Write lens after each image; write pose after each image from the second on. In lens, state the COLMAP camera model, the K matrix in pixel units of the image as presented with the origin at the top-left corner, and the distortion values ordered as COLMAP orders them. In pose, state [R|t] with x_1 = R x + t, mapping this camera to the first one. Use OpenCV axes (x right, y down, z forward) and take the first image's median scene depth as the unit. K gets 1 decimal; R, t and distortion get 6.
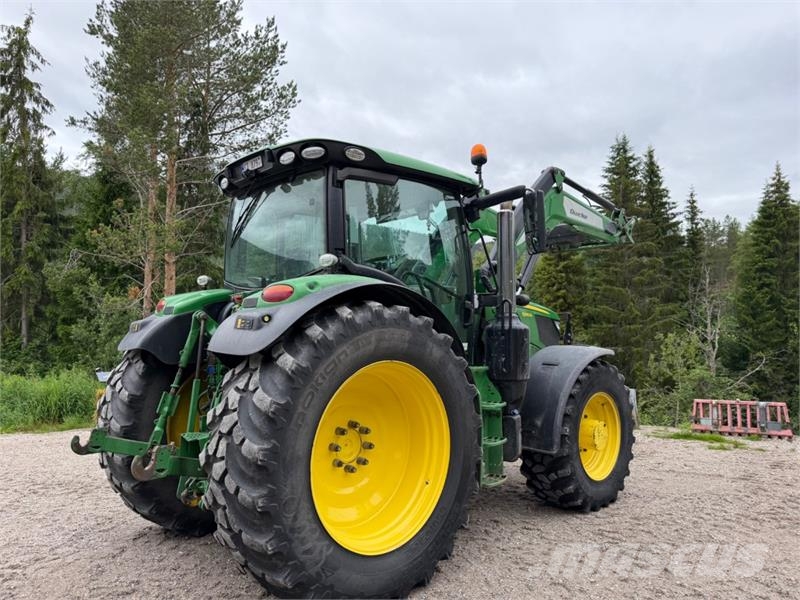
lens RADIAL K [[554.8, 0, 404.6], [0, 554.8, 301.7], [0, 0, 1]] dist [0.066515, -0.066213]
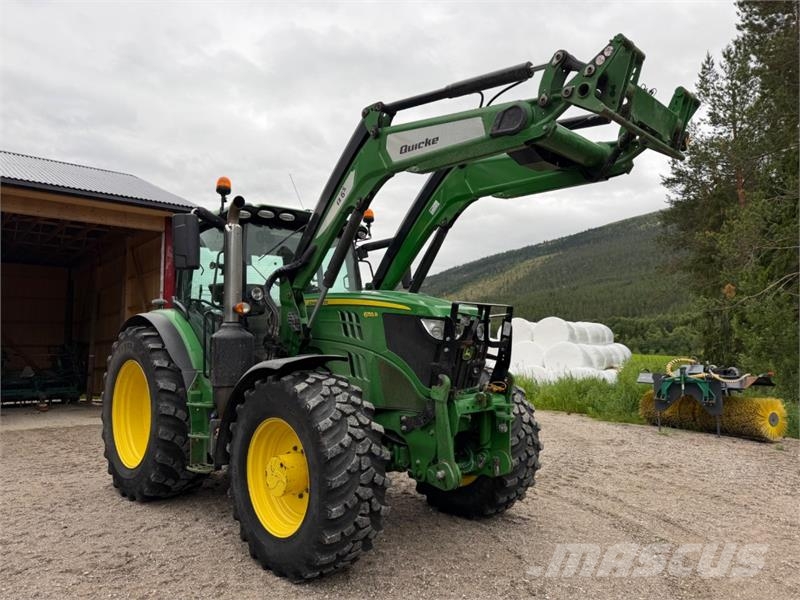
lens RADIAL K [[551.7, 0, 400.0], [0, 551.7, 300.0], [0, 0, 1]] dist [0.060597, -0.091937]
pose [[0.004213, -0.074055, -0.997245, 1.644373], [0.073100, 0.994609, -0.073550, 0.104281], [0.997316, -0.072589, 0.009604, 1.737579]]
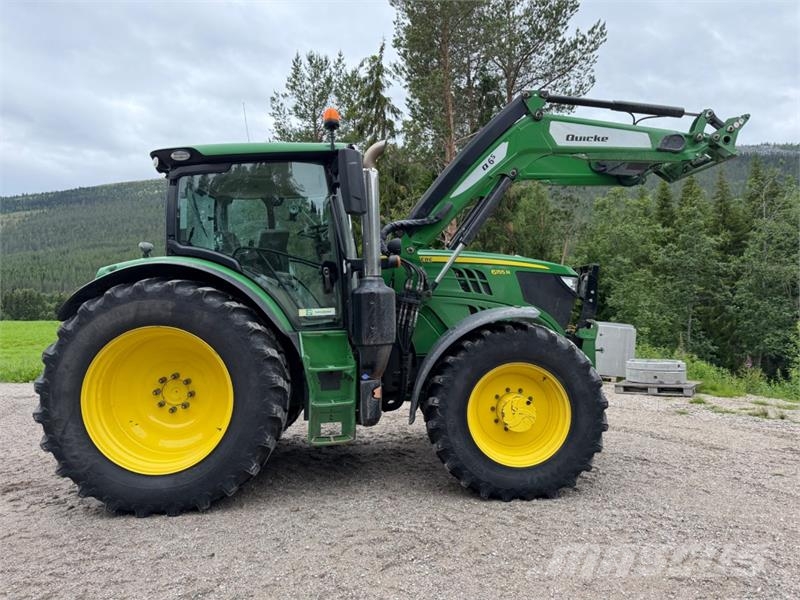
lens RADIAL K [[551.7, 0, 400.0], [0, 551.7, 300.0], [0, 0, 1]] dist [0.060597, -0.091937]
pose [[0.746342, -0.020360, -0.665251, 1.136645], [0.068393, 0.996587, 0.046229, 0.026826], [0.662039, -0.080001, 0.745187, 0.416127]]
